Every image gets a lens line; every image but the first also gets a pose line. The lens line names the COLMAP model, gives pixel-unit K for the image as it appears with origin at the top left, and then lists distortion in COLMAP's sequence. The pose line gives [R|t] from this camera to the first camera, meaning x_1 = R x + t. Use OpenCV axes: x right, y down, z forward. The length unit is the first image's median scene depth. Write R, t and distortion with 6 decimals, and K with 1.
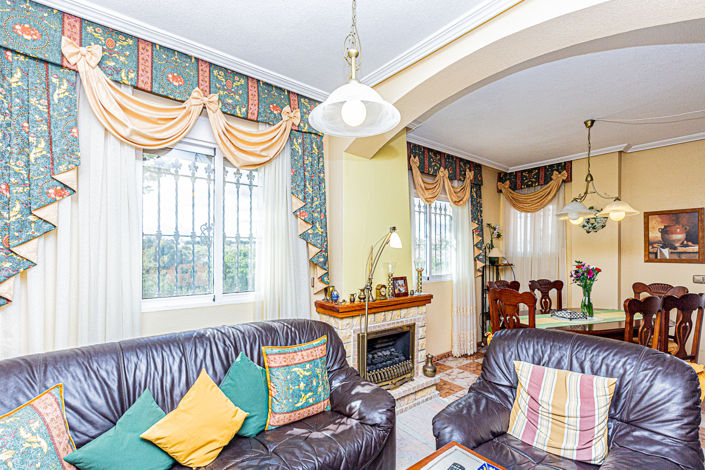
lens RADIAL K [[329.4, 0, 354.3], [0, 329.4, 249.6], [0, 0, 1]] dist [-0.000652, -0.000154]
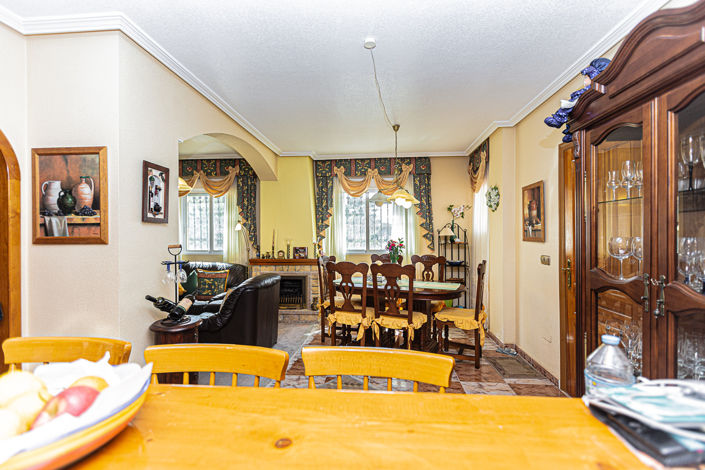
lens RADIAL K [[326.1, 0, 355.7], [0, 326.1, 228.8], [0, 0, 1]] dist [0.001014, 0.000035]
pose [[0.724034, -0.016388, -0.689570, 1.464957], [0.011131, 0.999865, -0.012074, 0.013564], [0.689675, 0.001067, 0.724118, -0.000305]]
